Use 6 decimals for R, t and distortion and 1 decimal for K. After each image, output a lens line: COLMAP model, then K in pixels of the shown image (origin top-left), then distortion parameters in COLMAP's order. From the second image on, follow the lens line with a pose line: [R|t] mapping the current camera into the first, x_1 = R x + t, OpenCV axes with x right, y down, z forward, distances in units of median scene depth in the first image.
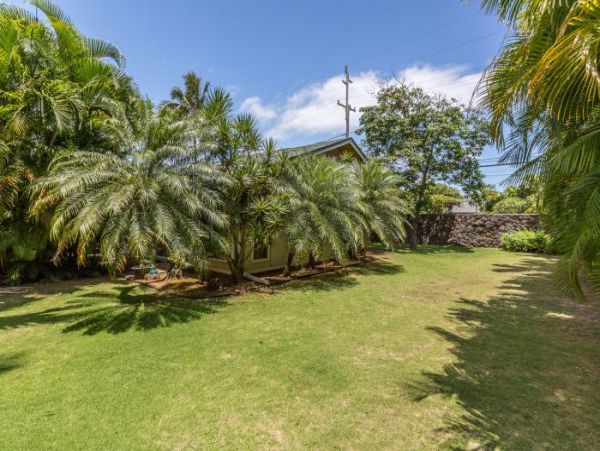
lens RADIAL K [[284.5, 0, 301.6], [0, 284.5, 222.1], [0, 0, 1]] dist [0.000209, 0.000118]
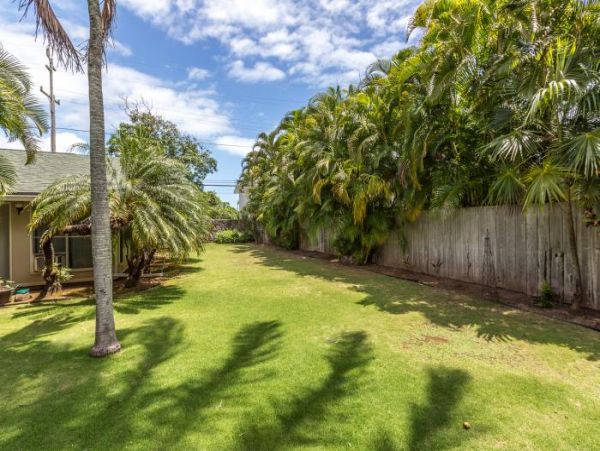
lens RADIAL K [[280.4, 0, 300.0], [0, 280.4, 225.5], [0, 0, 1]] dist [-0.000216, 0.000374]
pose [[0.476217, -0.029218, 0.878842, -0.375228], [0.034624, 0.999296, 0.014461, -0.003934], [-0.878646, 0.023543, 0.476893, -0.090440]]
